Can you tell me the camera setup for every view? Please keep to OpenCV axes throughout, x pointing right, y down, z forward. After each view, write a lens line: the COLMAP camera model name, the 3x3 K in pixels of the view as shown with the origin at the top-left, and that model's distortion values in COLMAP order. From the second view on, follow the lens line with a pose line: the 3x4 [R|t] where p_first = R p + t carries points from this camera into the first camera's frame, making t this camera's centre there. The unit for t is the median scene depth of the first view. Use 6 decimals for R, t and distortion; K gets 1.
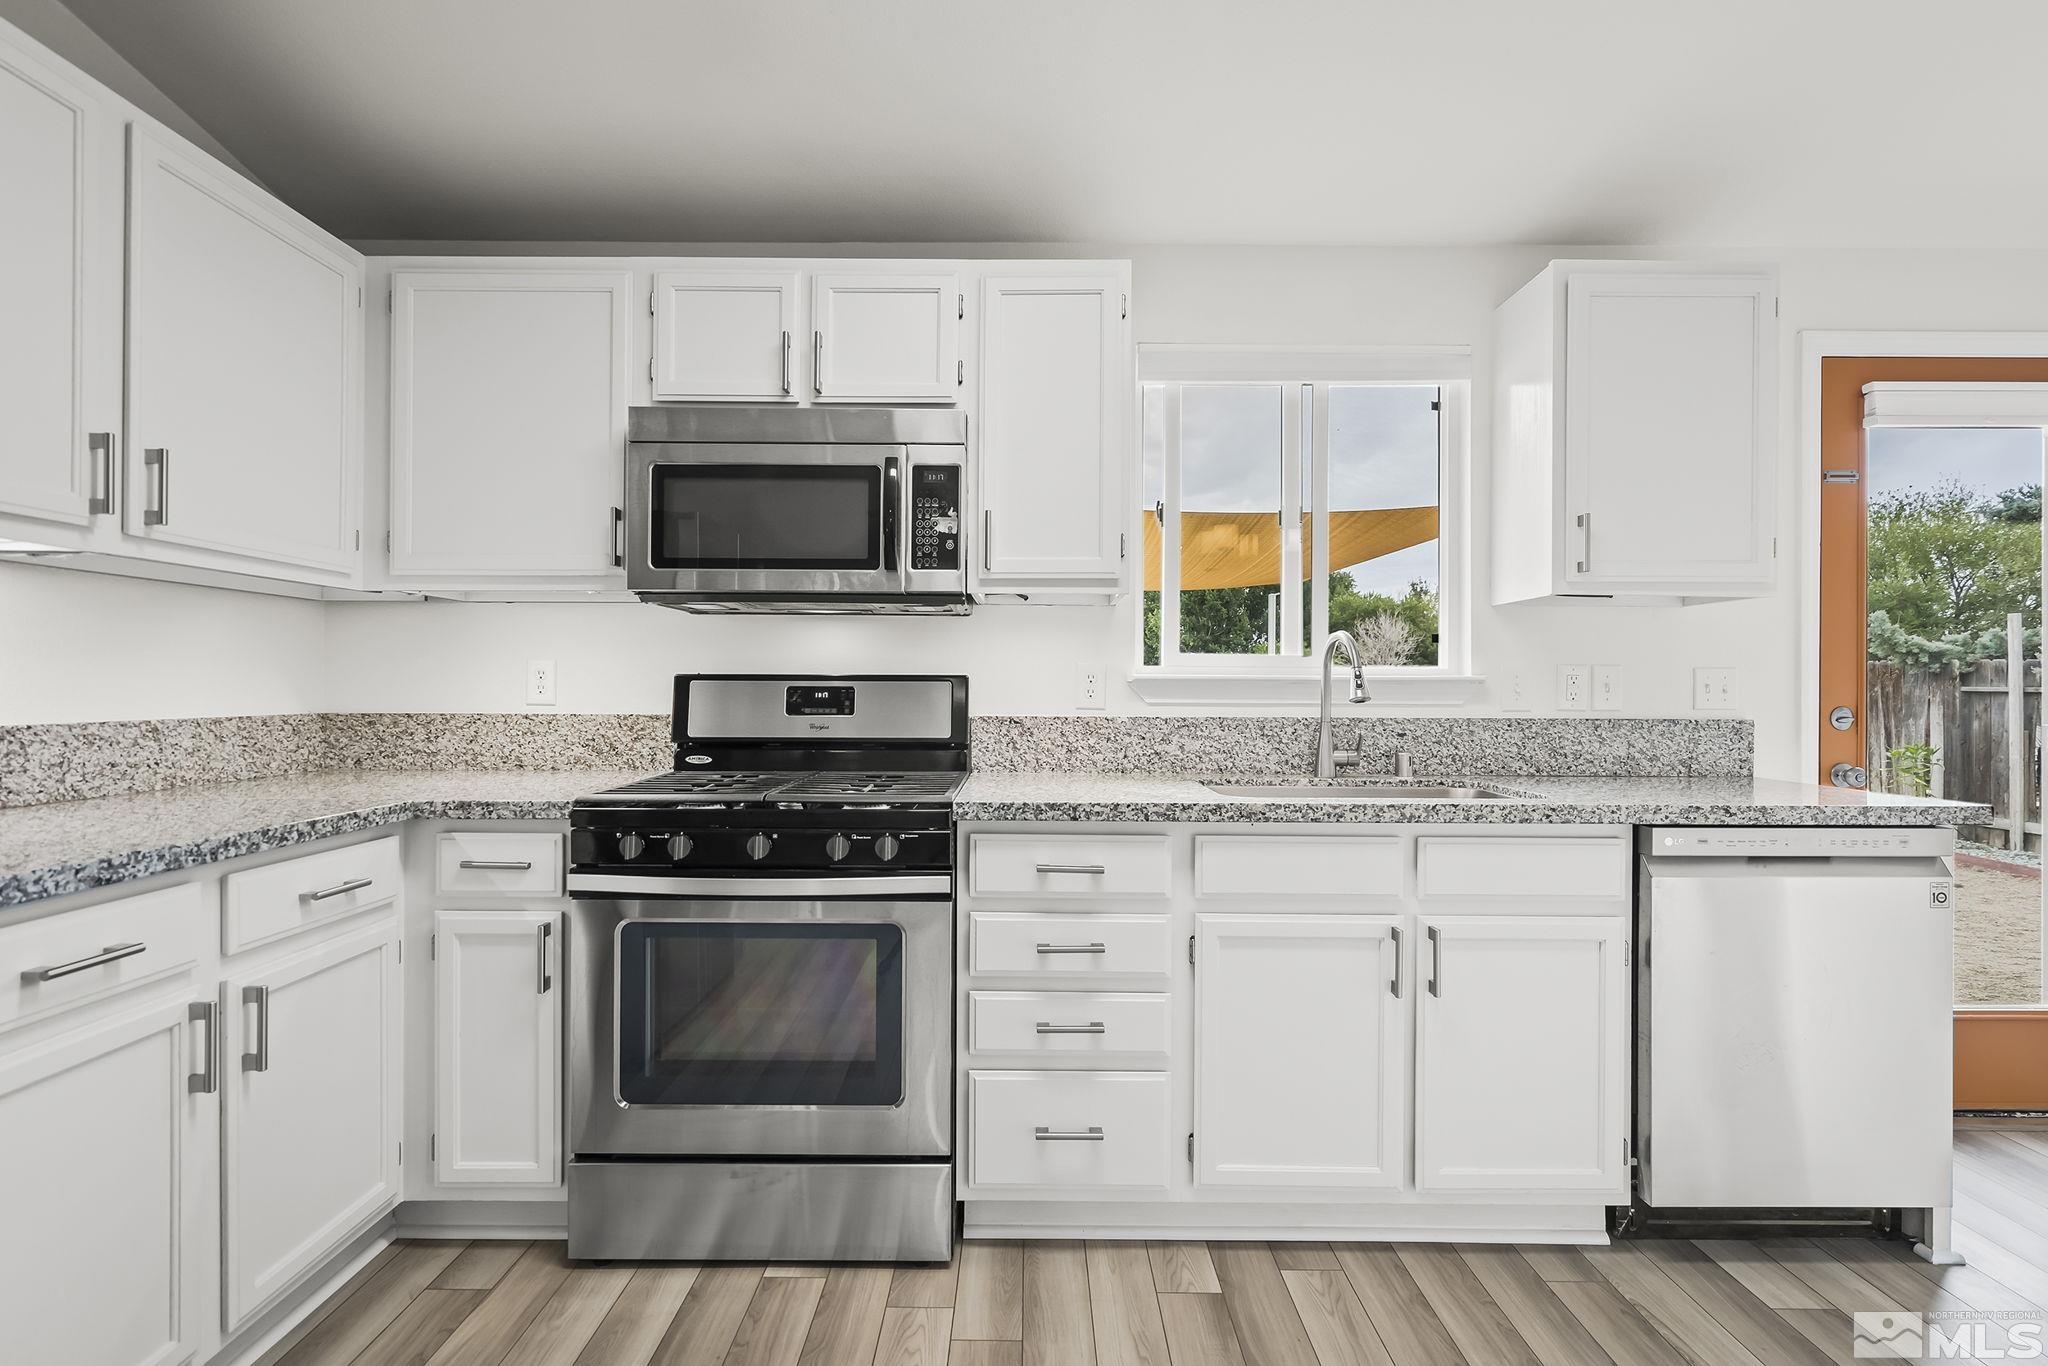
lens RADIAL K [[969.4, 0, 1019.6], [0, 969.4, 691.3], [0, 0, 1]] dist [-0.002883, 0.000090]
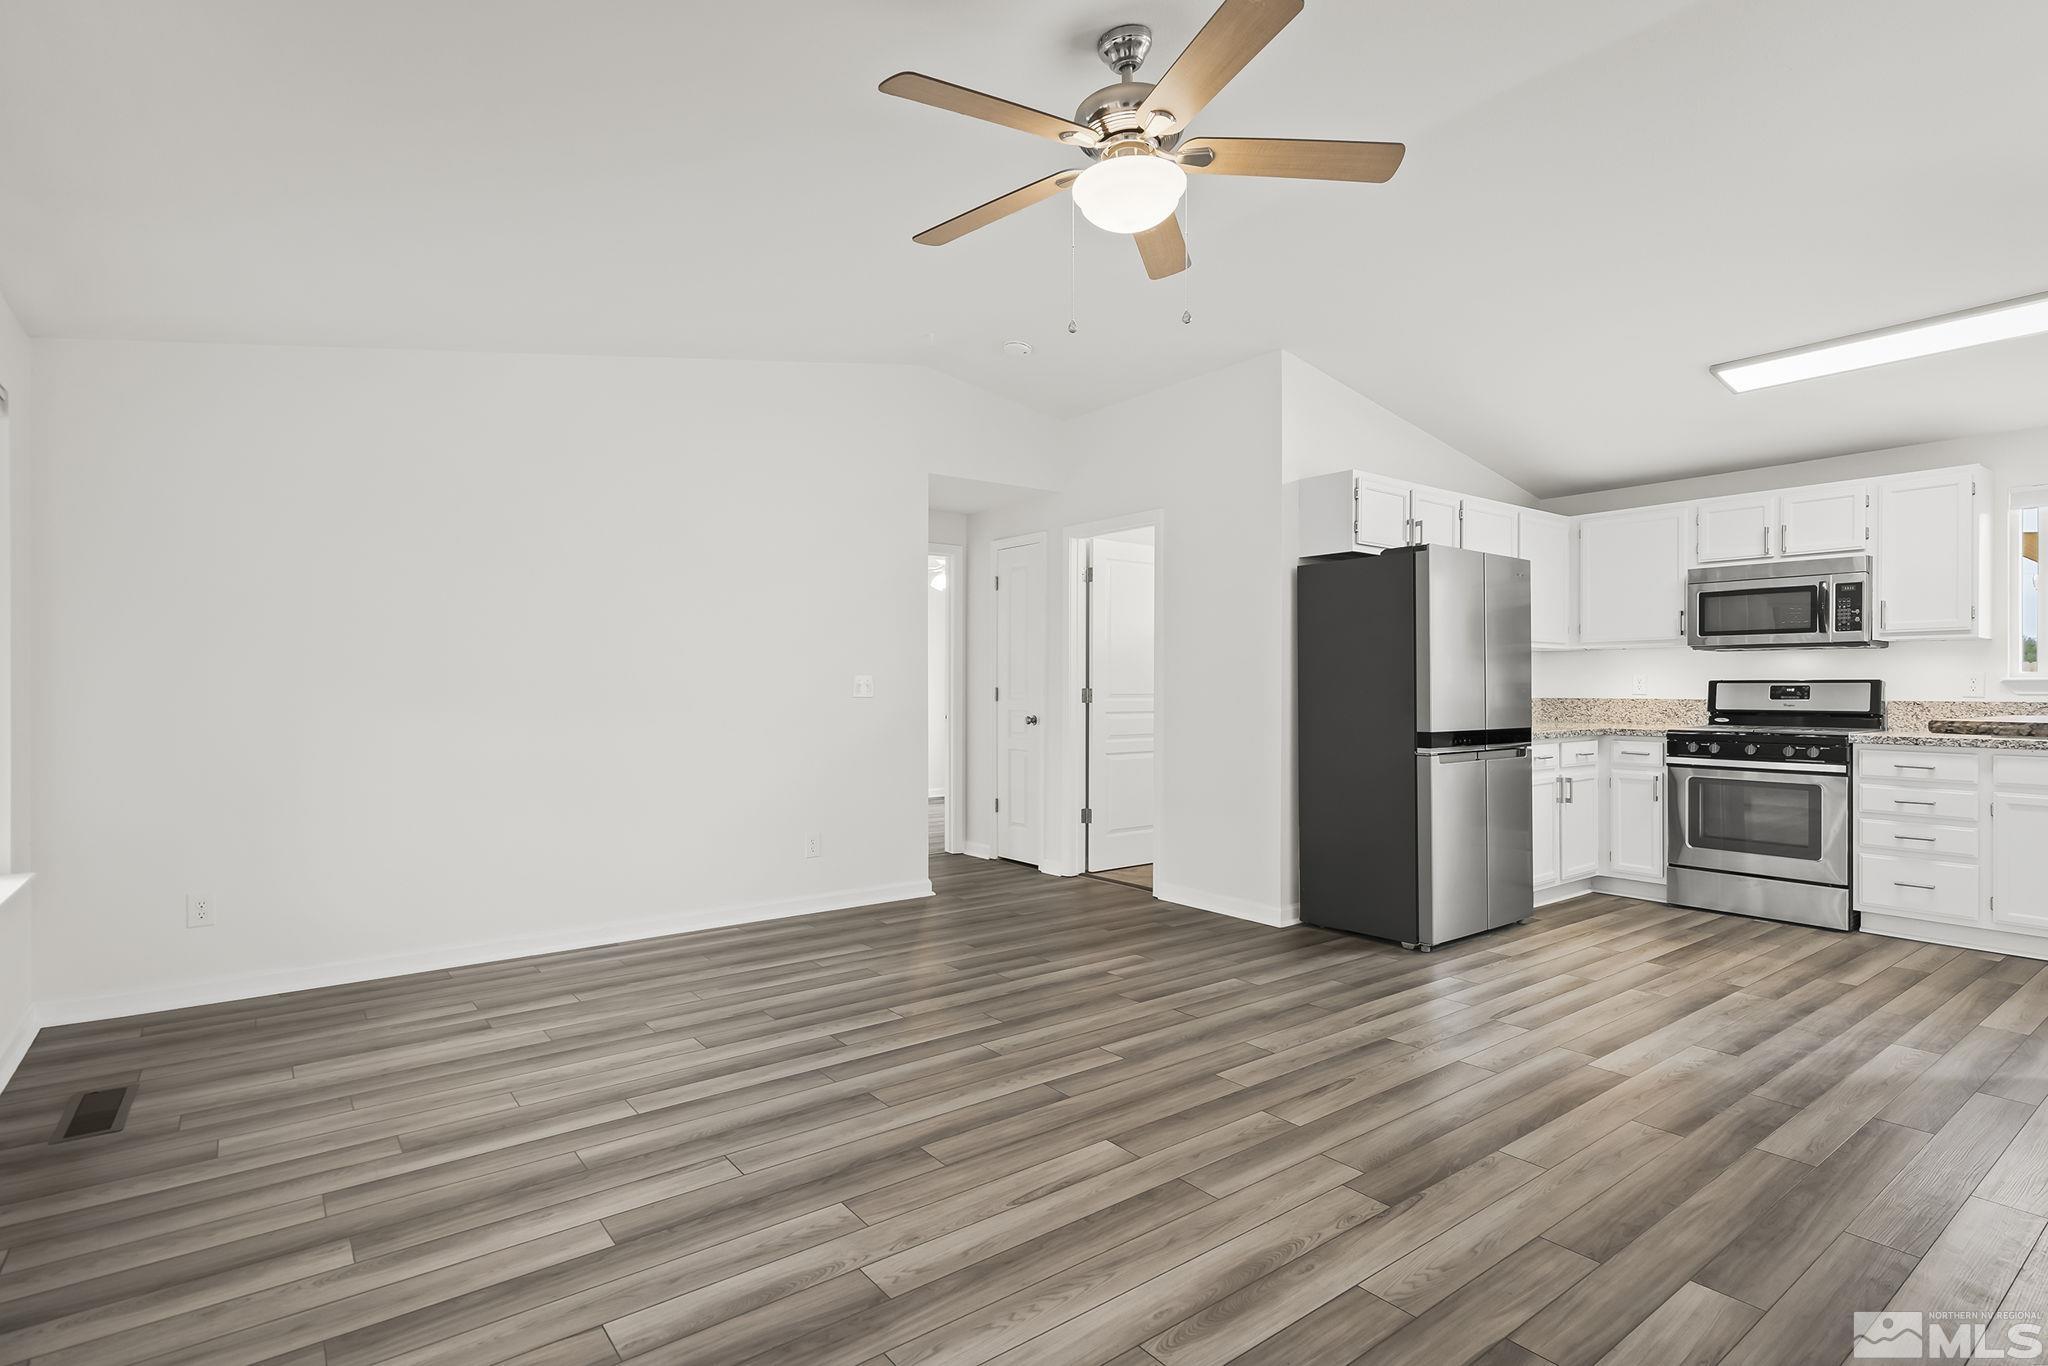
lens RADIAL K [[1020.9, 0, 1026.6], [0, 1020.9, 687.3], [0, 0, 1]] dist [0.002031, 0.000993]
pose [[0.613713, -0.004598, -0.789516, 0.558581], [0.001882, 0.999989, -0.004361, 0.005360], [0.789527, 0.001191, 0.613715, -1.752809]]
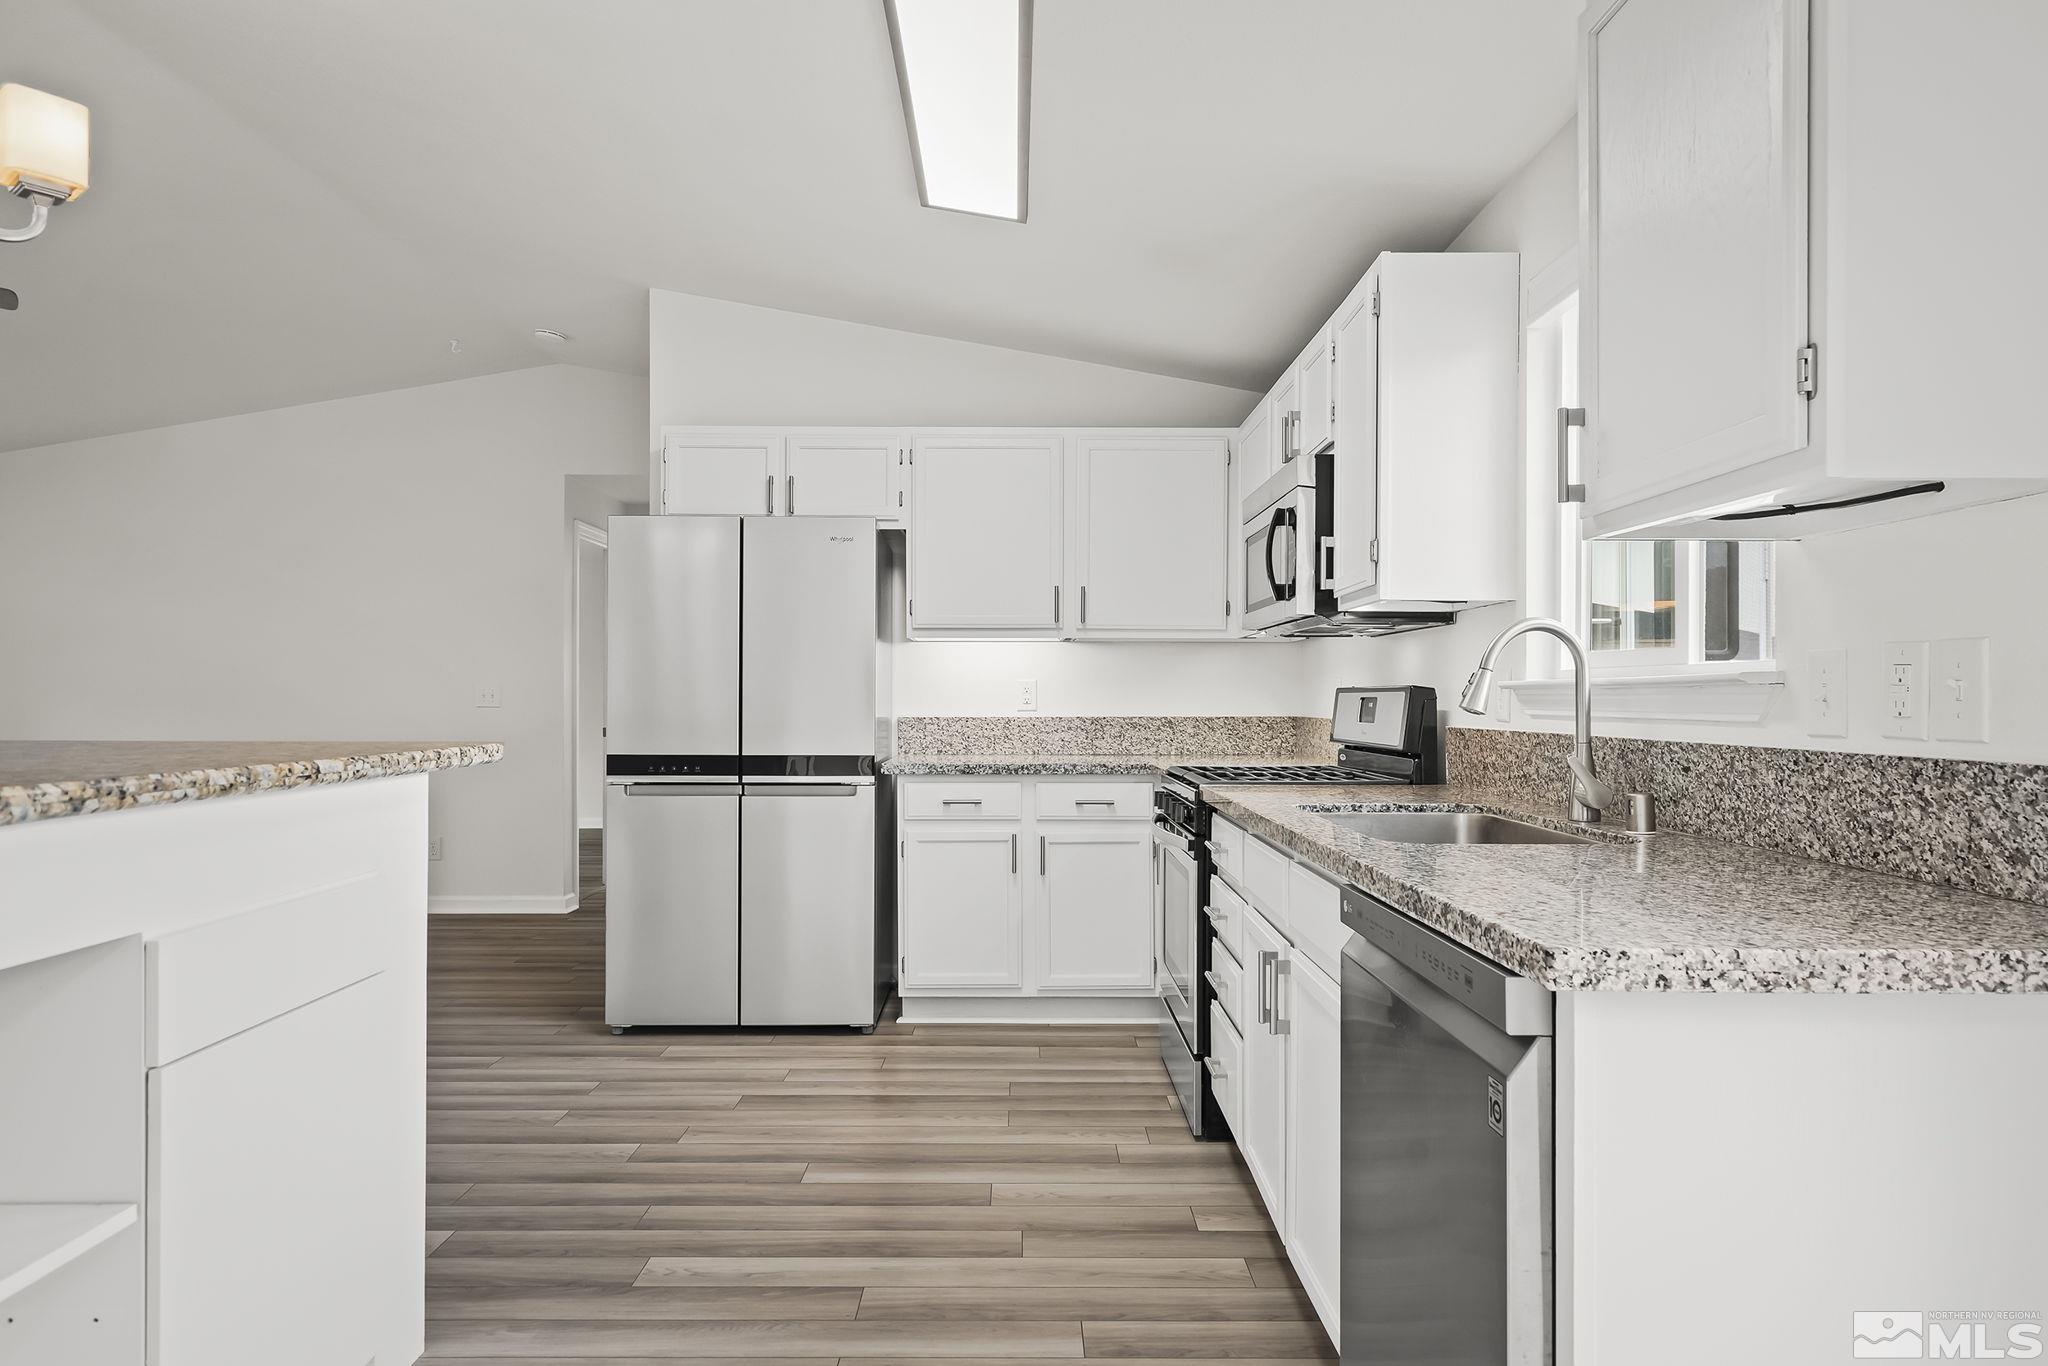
lens RADIAL K [[1234.5, 0, 1024.0], [0, 1234.5, 683.0], [0, 0, 1]] dist [0.002515, 0.001030]
pose [[0.004897, -0.016321, -0.999855, 1.350713], [-0.003541, 0.999860, -0.016338, 0.003820], [0.999982, 0.003621, 0.004839, 0.637999]]
